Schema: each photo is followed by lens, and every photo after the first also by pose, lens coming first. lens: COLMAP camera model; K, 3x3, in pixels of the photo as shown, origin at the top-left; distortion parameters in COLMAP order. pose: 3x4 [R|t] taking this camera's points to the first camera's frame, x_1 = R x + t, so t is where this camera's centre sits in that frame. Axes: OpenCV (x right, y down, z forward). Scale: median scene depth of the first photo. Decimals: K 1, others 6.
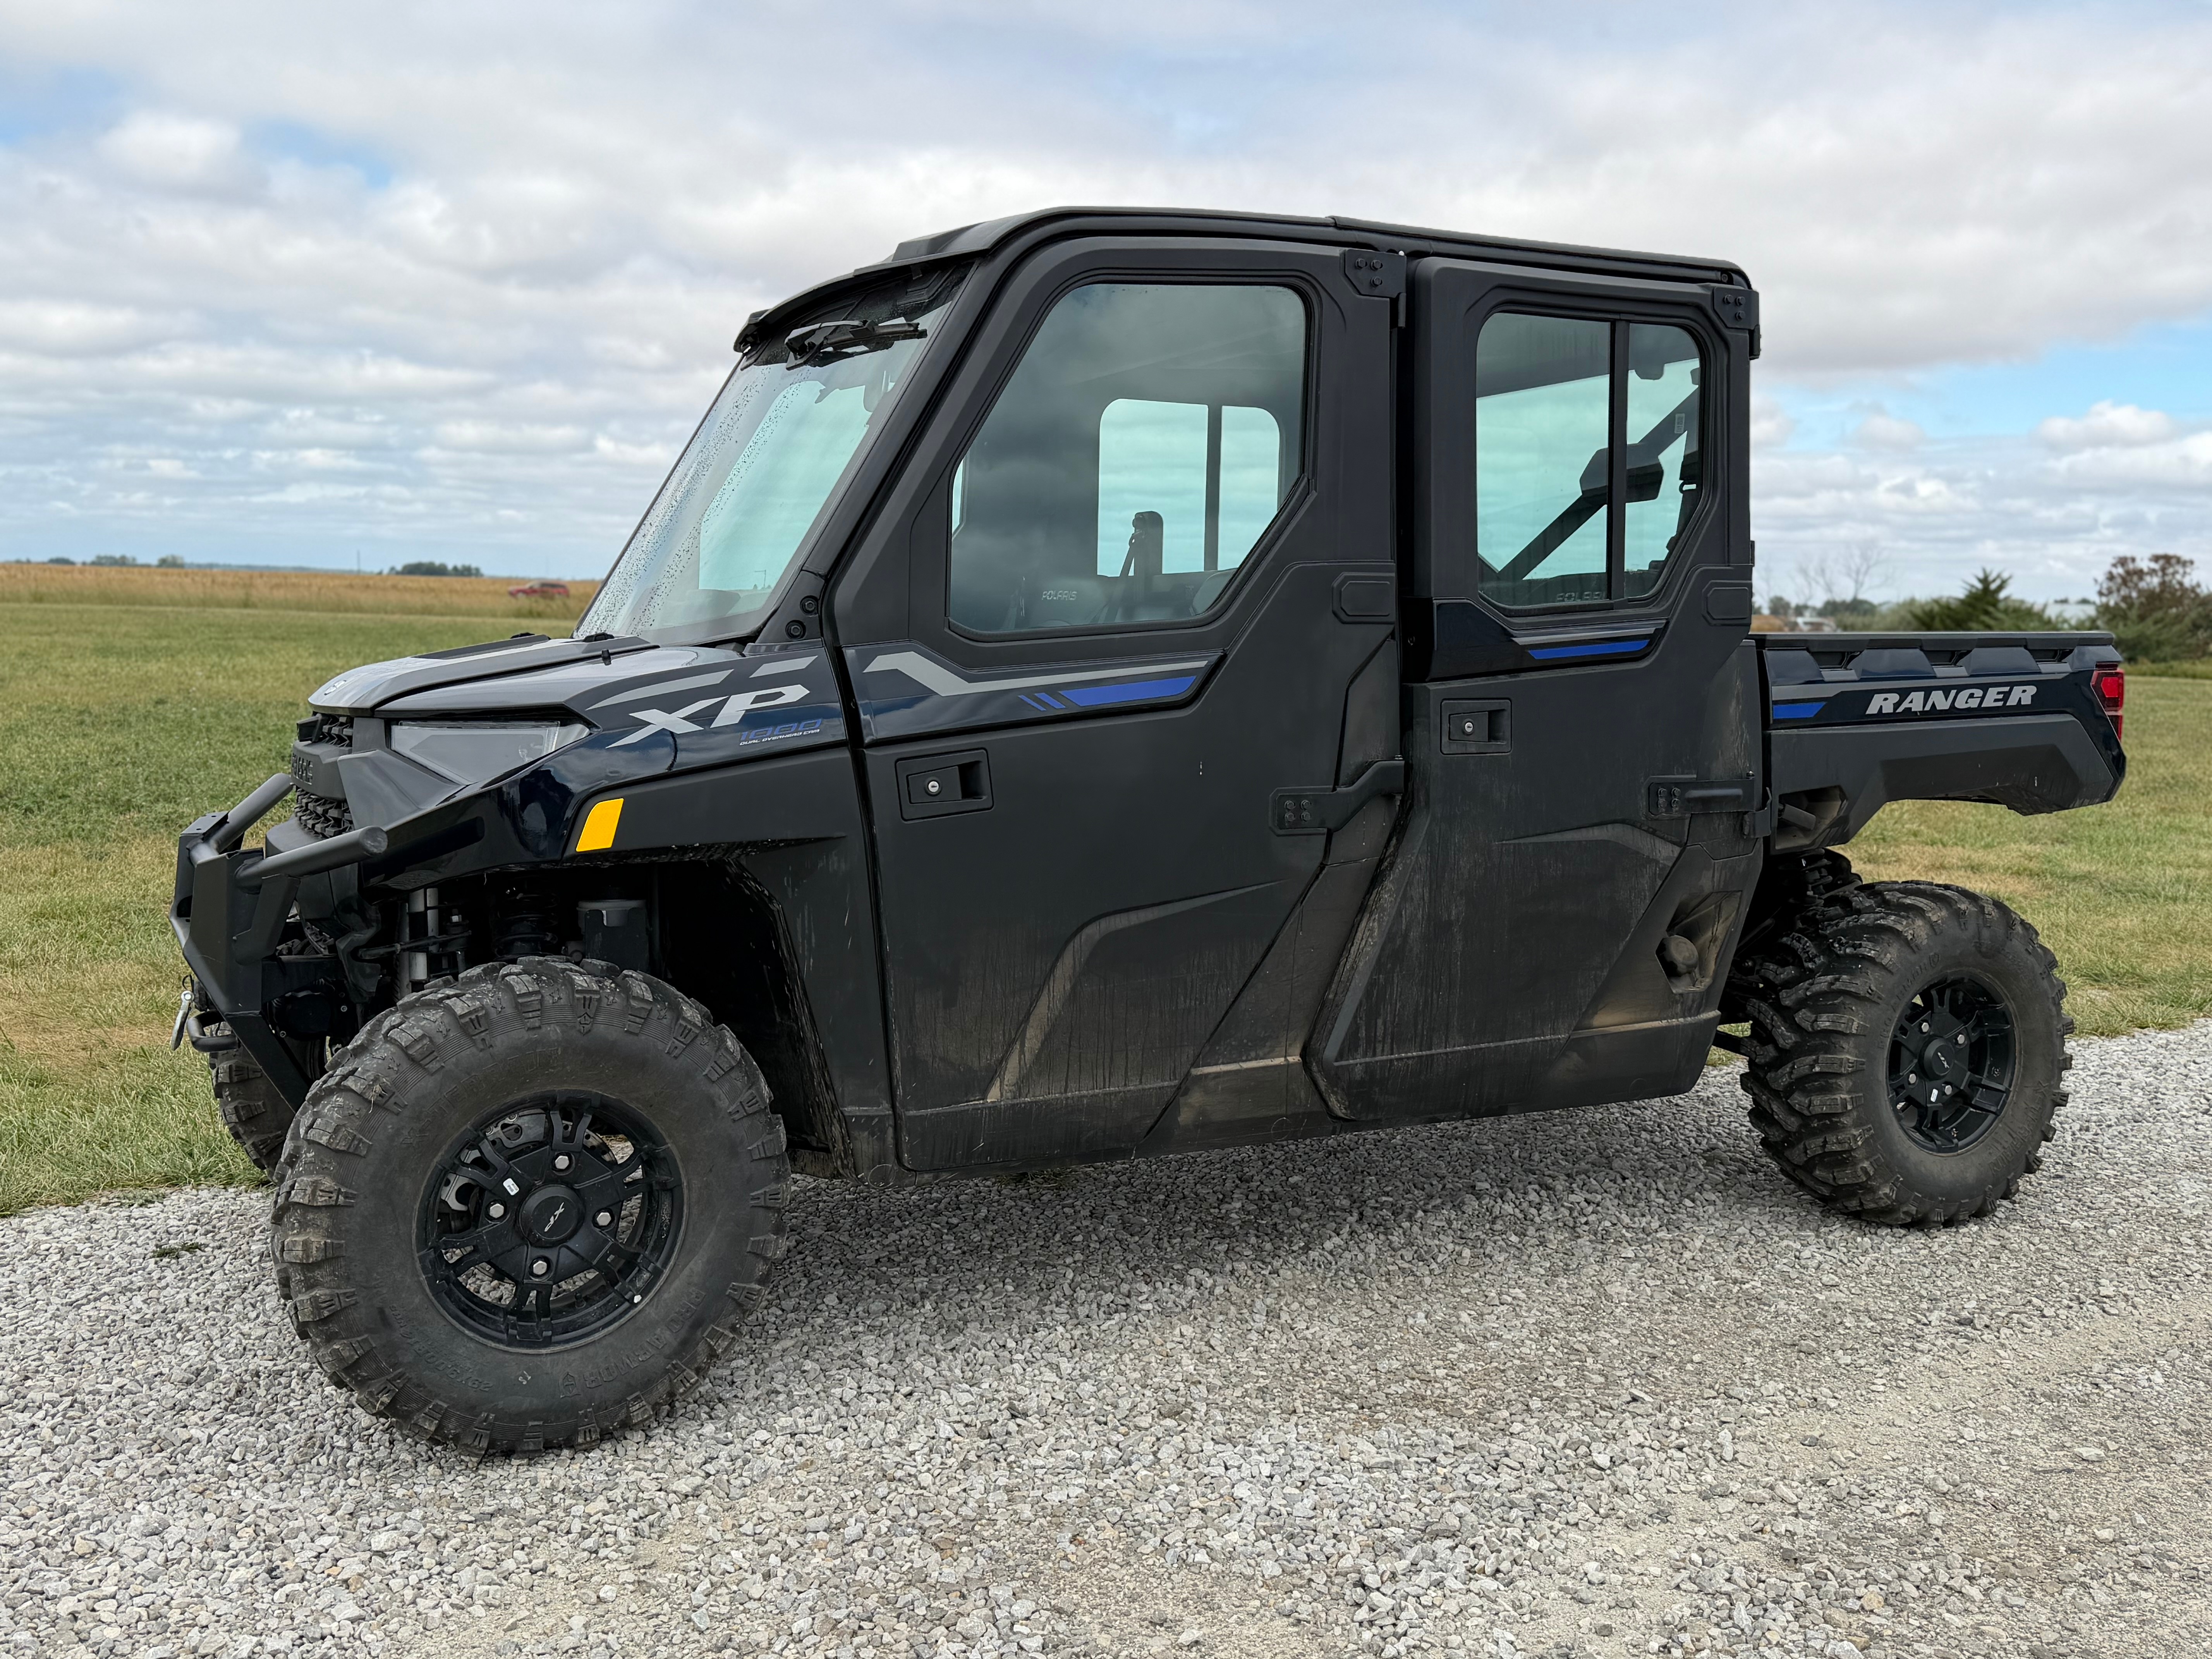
lens RADIAL K [[2007.2, 0, 1106.0], [0, 2007.2, 829.5], [0, 0, 1]] dist [0.188231, -0.443973]
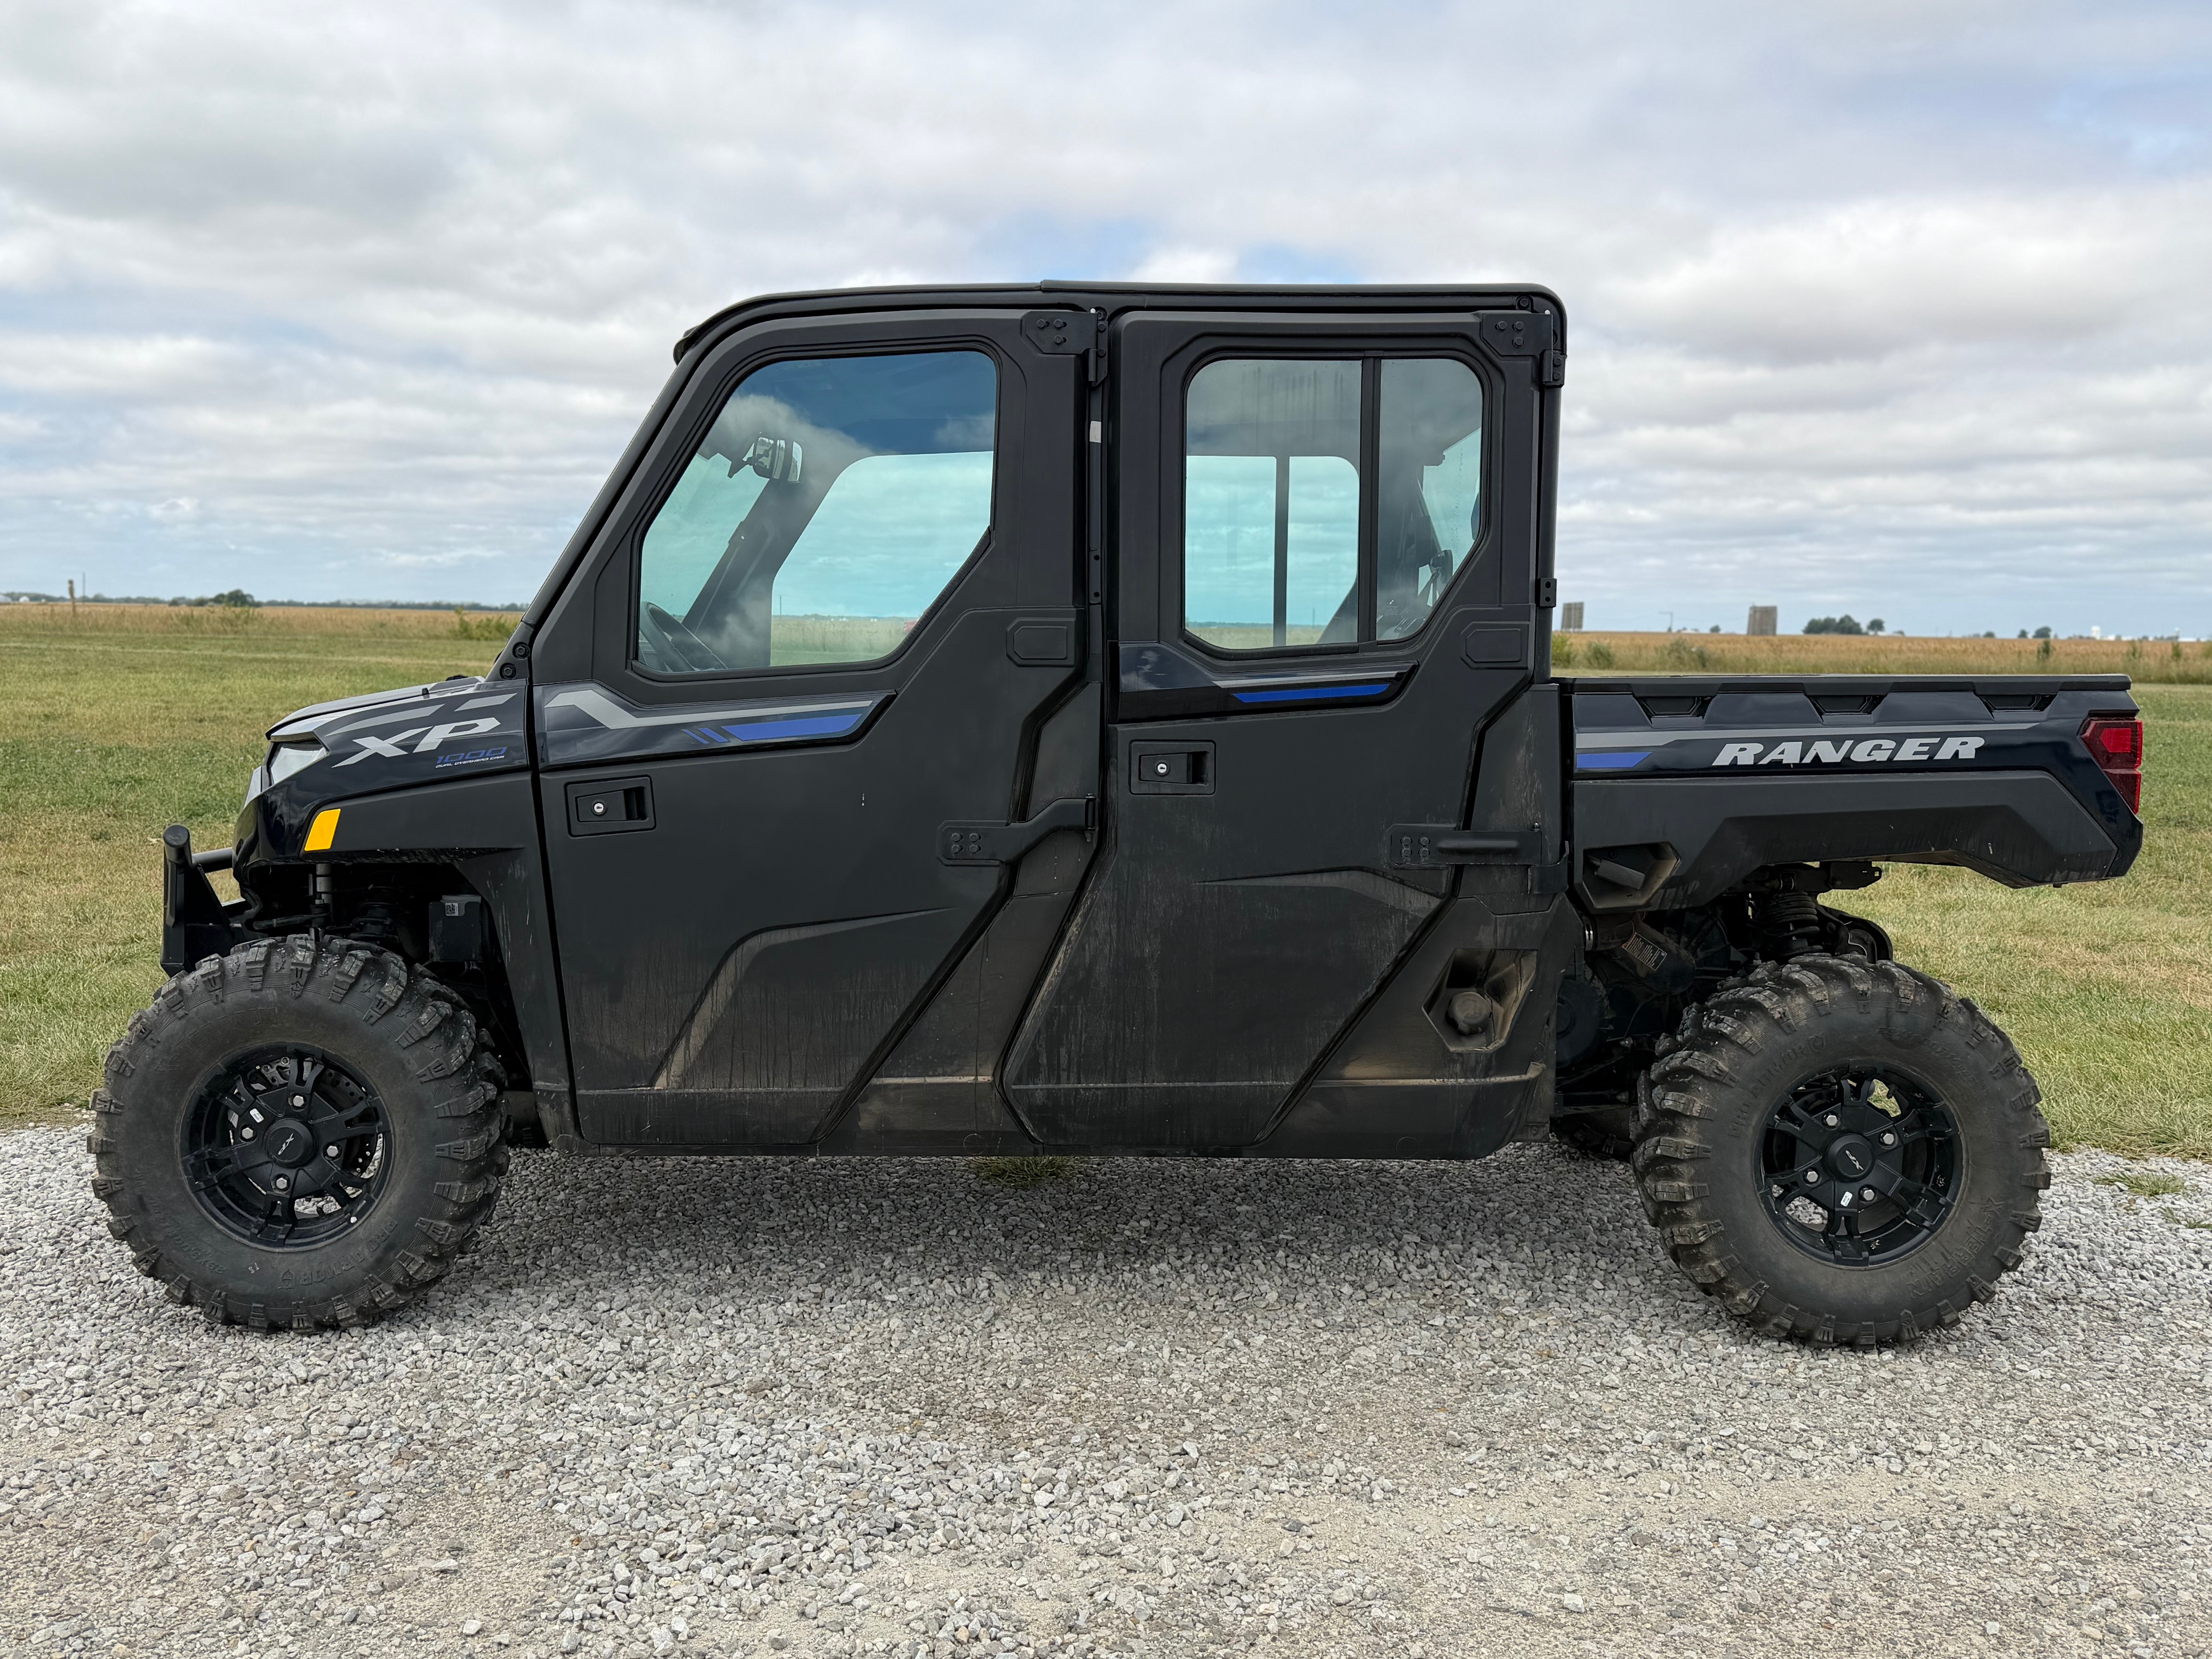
lens RADIAL K [[1856.8, 0, 1106.0], [0, 1856.8, 829.5], [0, 0, 1]] dist [0.173826, -0.365741]
pose [[0.898231, 0.035179, -0.438113, 0.568085], [-0.042342, 0.999081, -0.006587, -0.012619], [0.437479, 0.024467, 0.898896, 0.147344]]
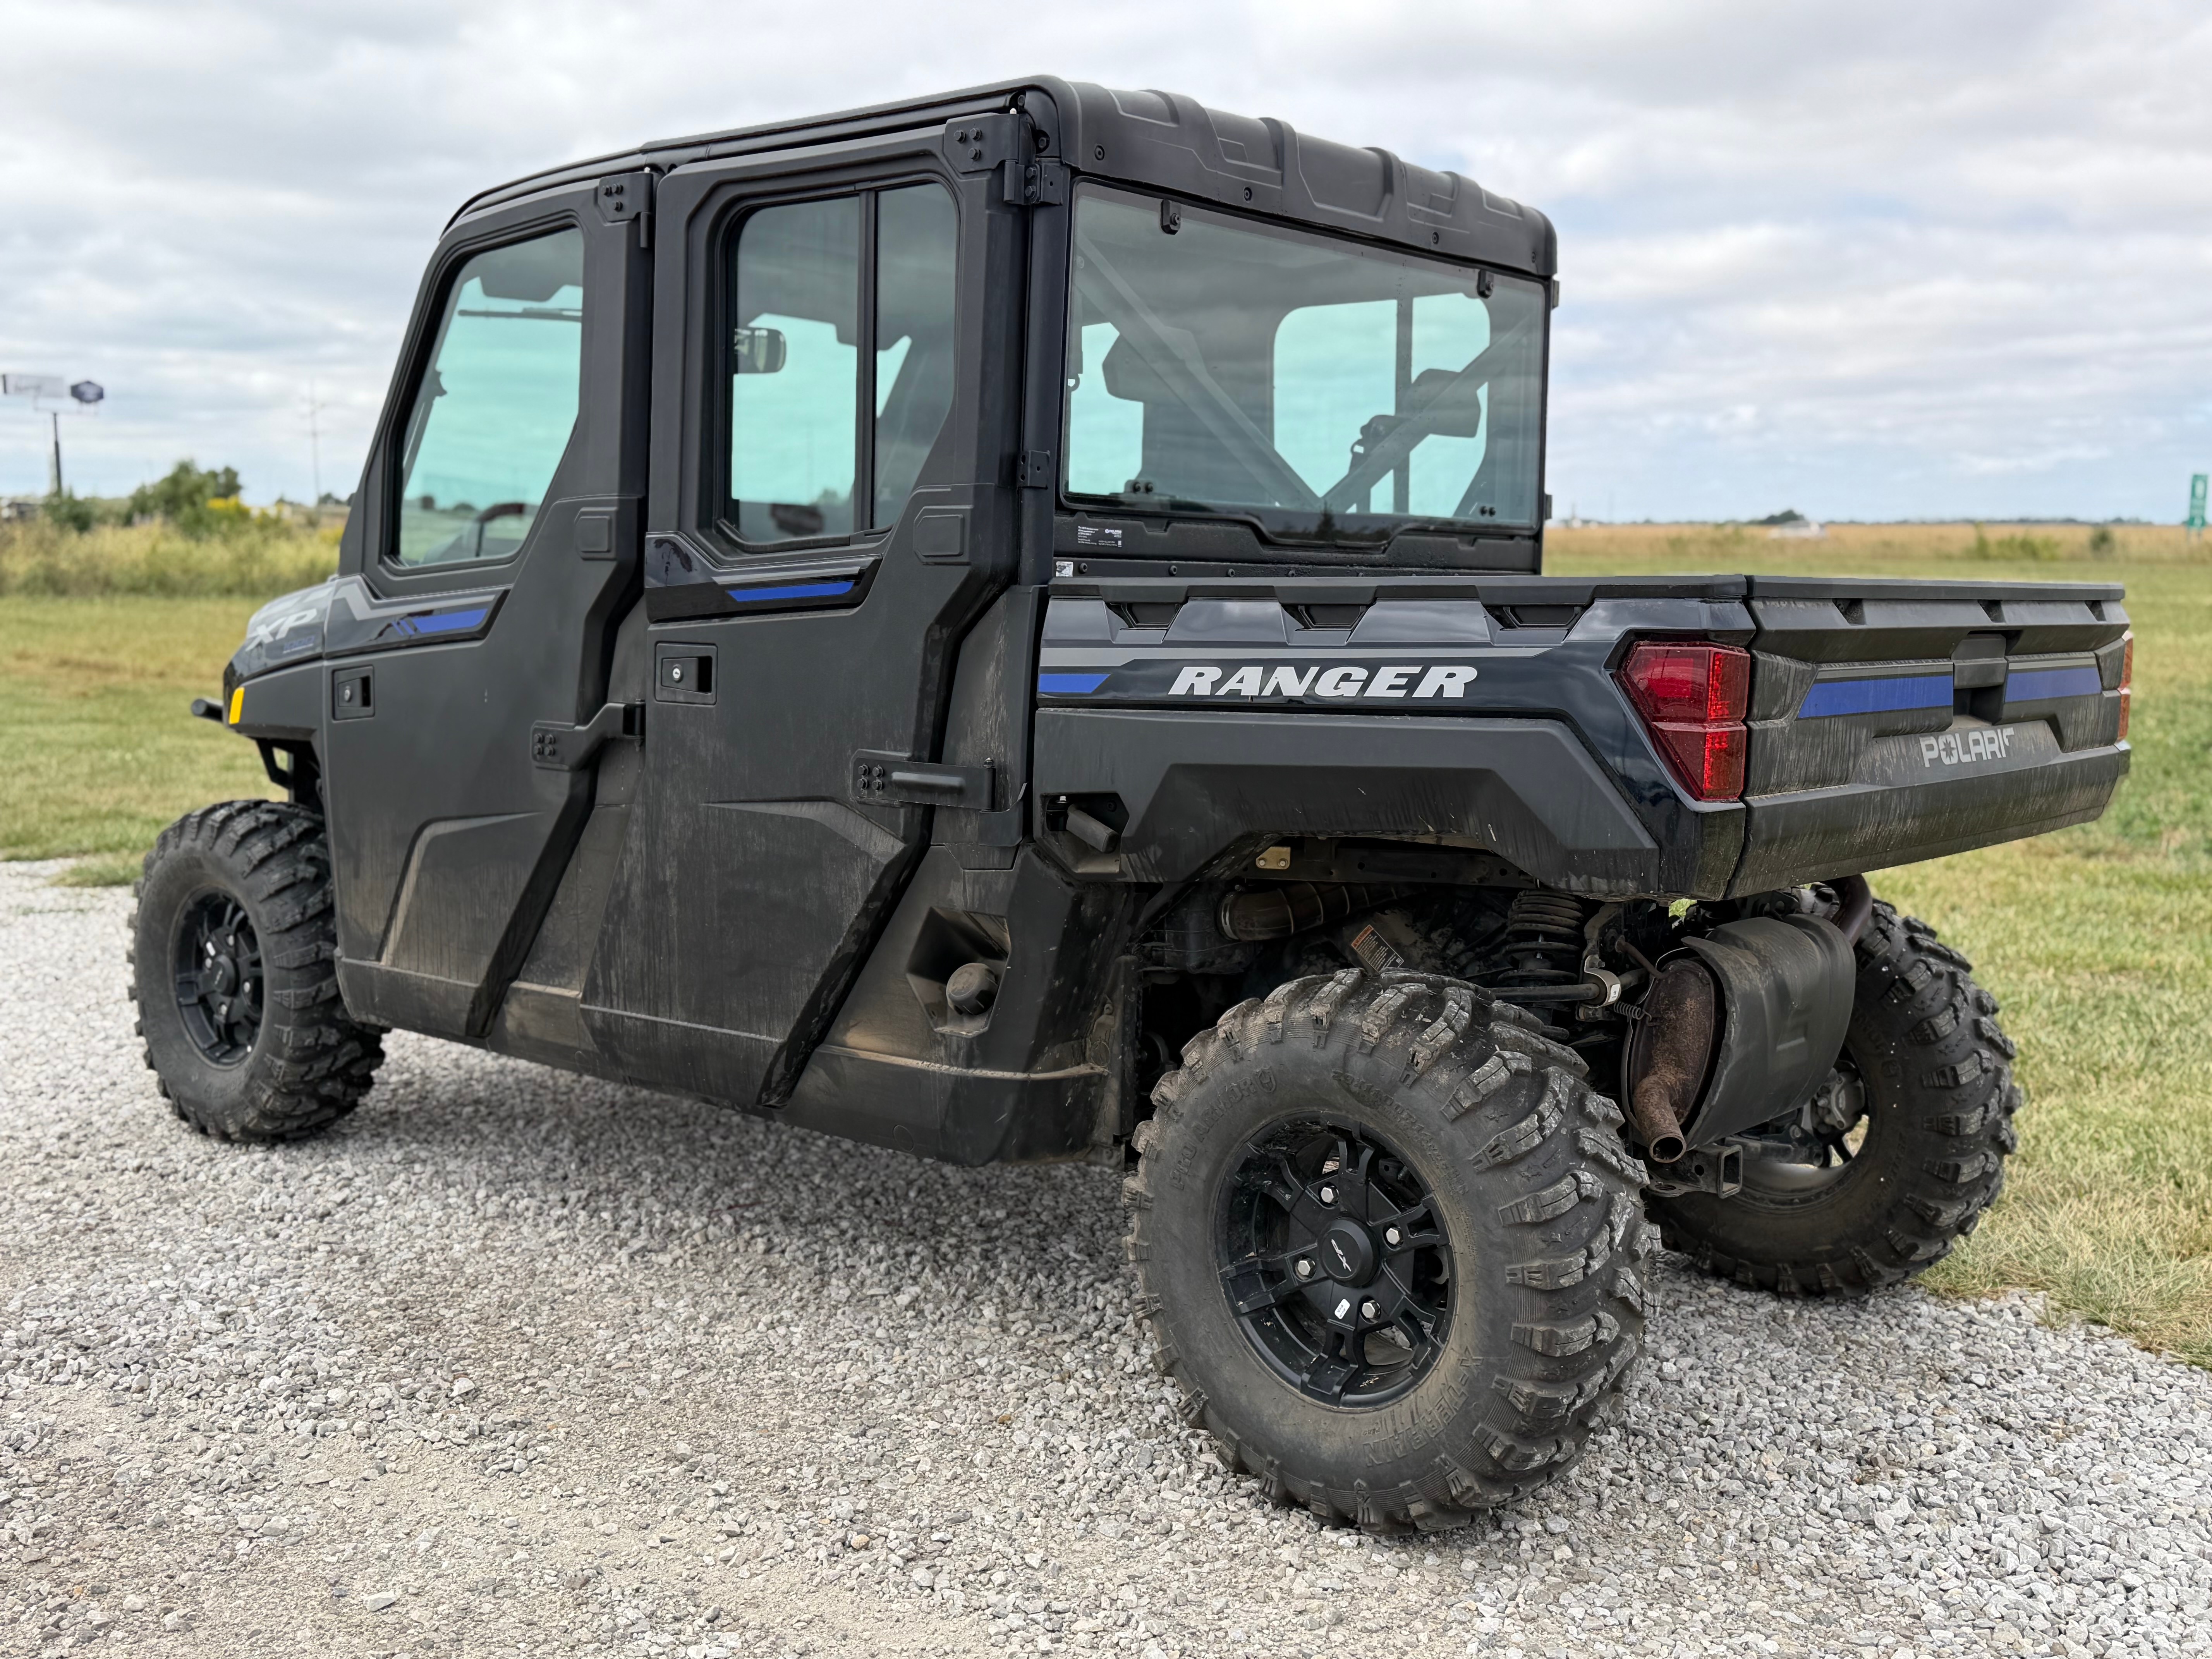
lens RADIAL K [[2273.3, 0, 1106.0], [0, 2273.3, 829.5], [0, 0, 1]] dist [0.157731, -0.308653]
pose [[0.381818, 0.098447, -0.918979, 1.222733], [-0.098257, 0.993000, 0.065553, -0.067926], [0.919000, 0.065267, 0.388819, 0.783205]]
